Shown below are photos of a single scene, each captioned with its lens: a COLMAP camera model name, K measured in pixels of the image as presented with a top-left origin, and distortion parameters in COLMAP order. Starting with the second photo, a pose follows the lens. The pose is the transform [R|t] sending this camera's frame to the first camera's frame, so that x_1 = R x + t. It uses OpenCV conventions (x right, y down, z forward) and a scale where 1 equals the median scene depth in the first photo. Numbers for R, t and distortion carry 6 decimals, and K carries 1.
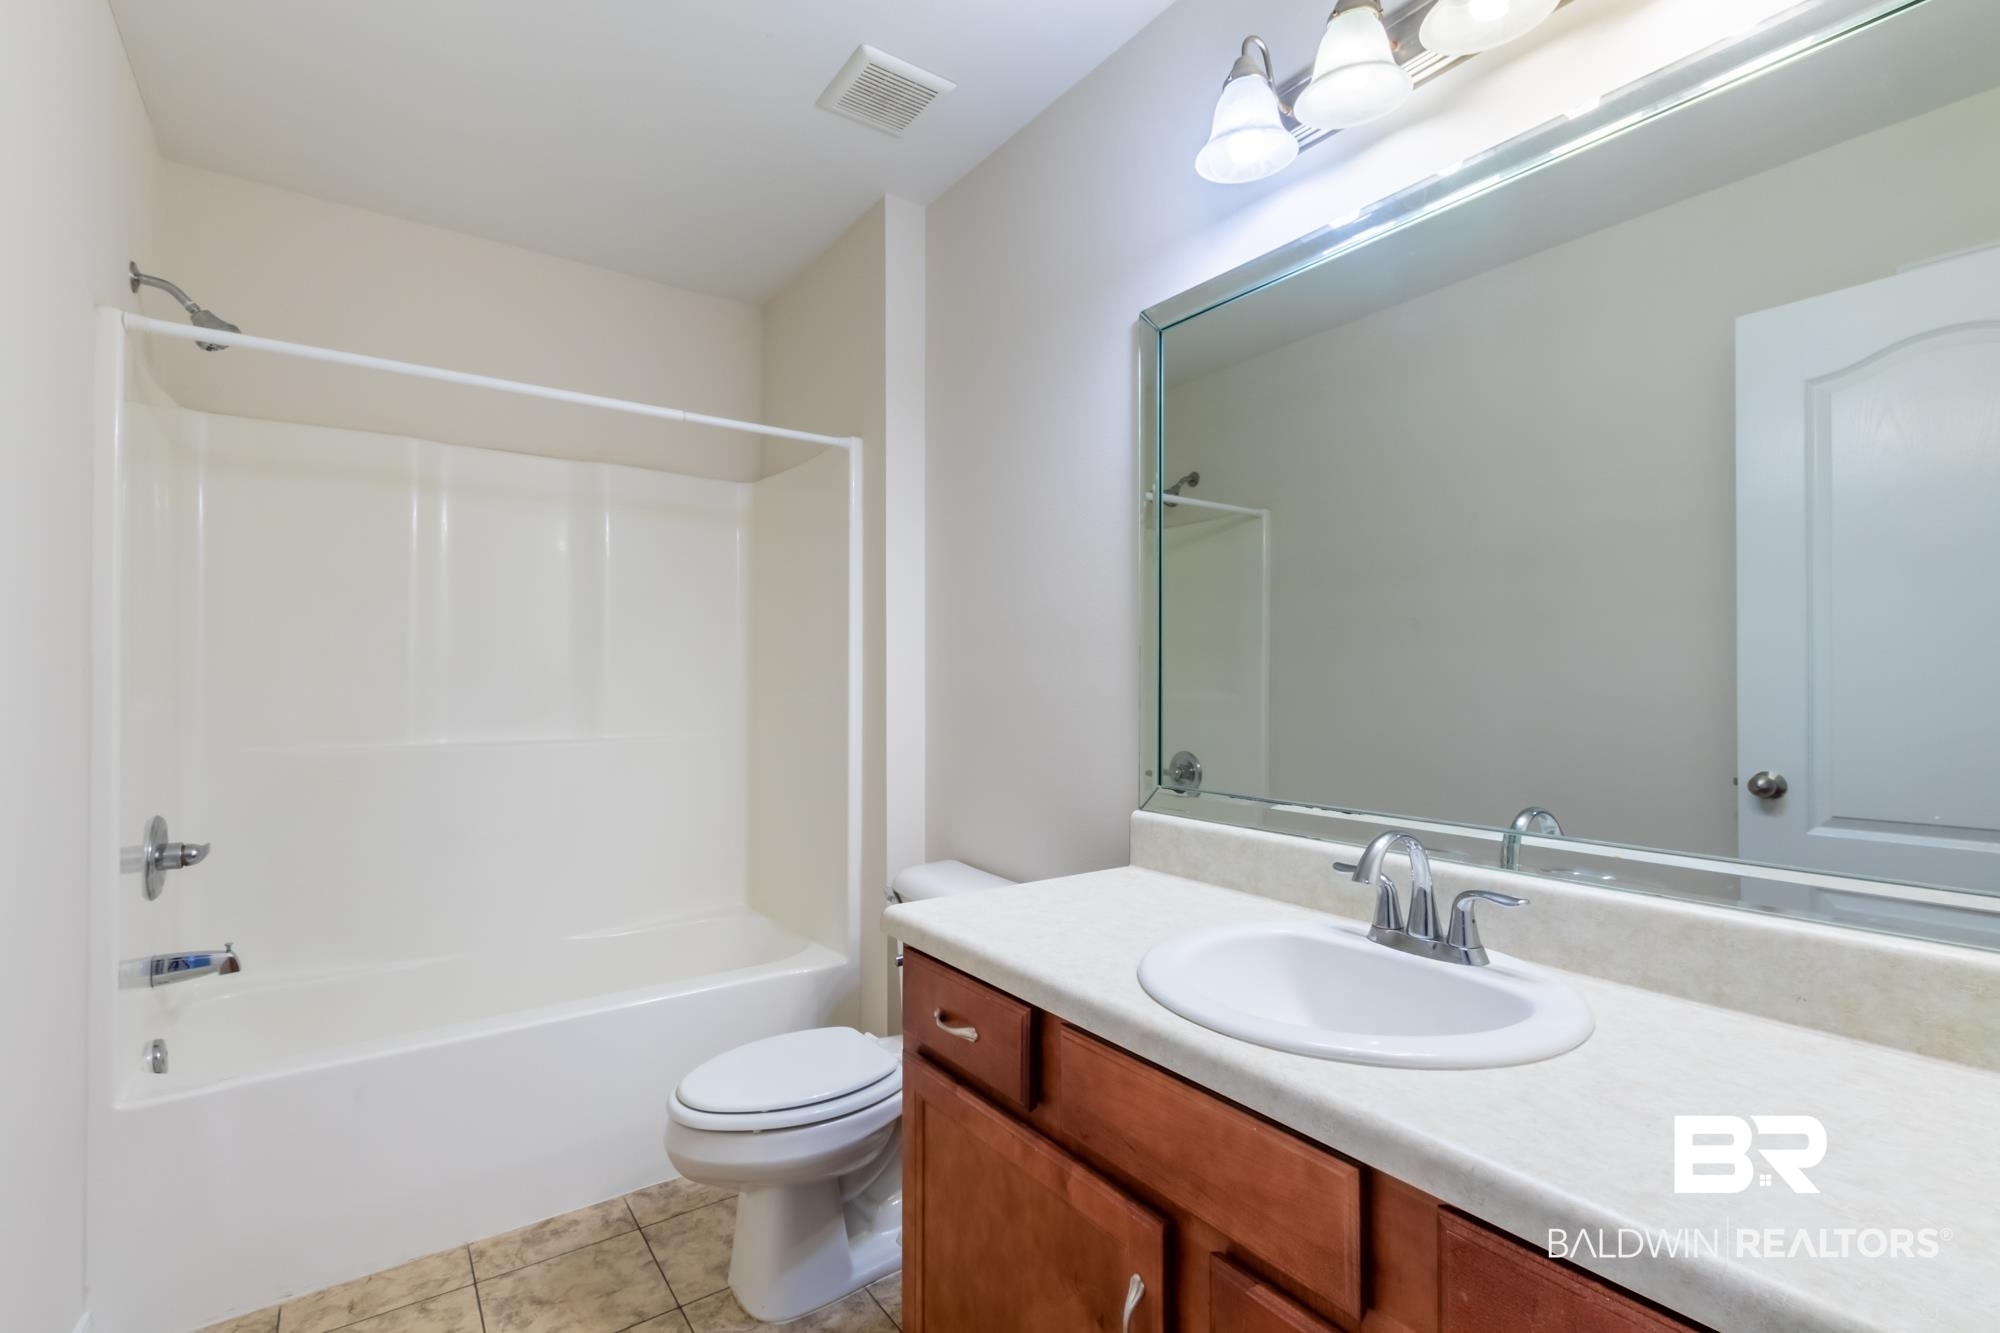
lens RADIAL K [[910.0, 0, 1010.9], [0, 910.0, 673.0], [0, 0, 1]] dist [0.000951, -0.000757]
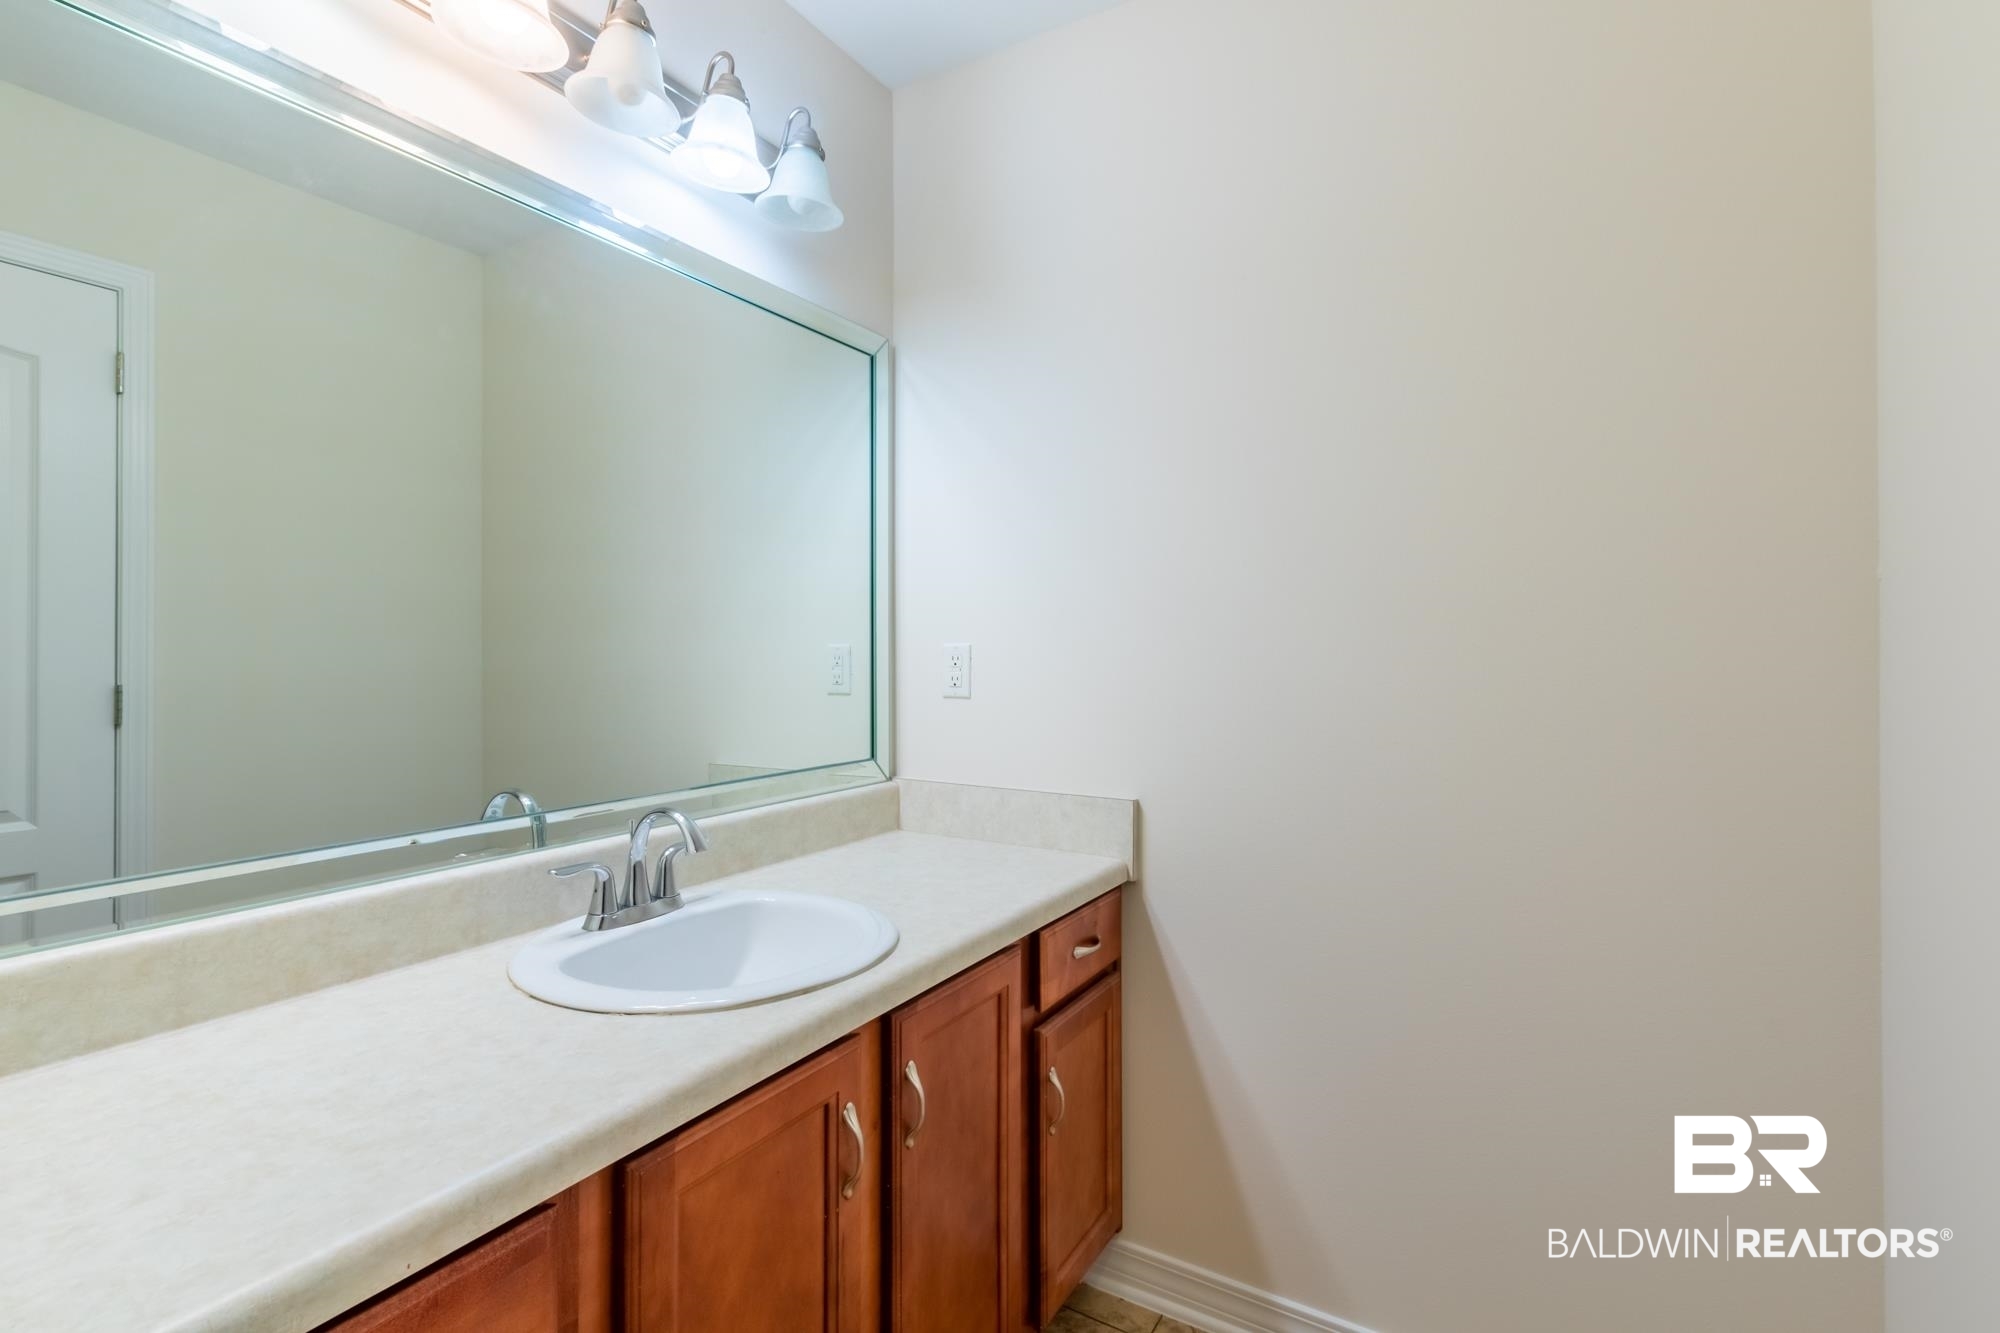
lens RADIAL K [[910.0, 0, 1010.9], [0, 910.0, 673.0], [0, 0, 1]] dist [0.000951, -0.000757]
pose [[-0.395273, -0.003852, 0.918556, -0.713686], [0.015229, 0.999826, 0.010746, 0.005306], [-0.918438, 0.018236, -0.395145, 0.979812]]
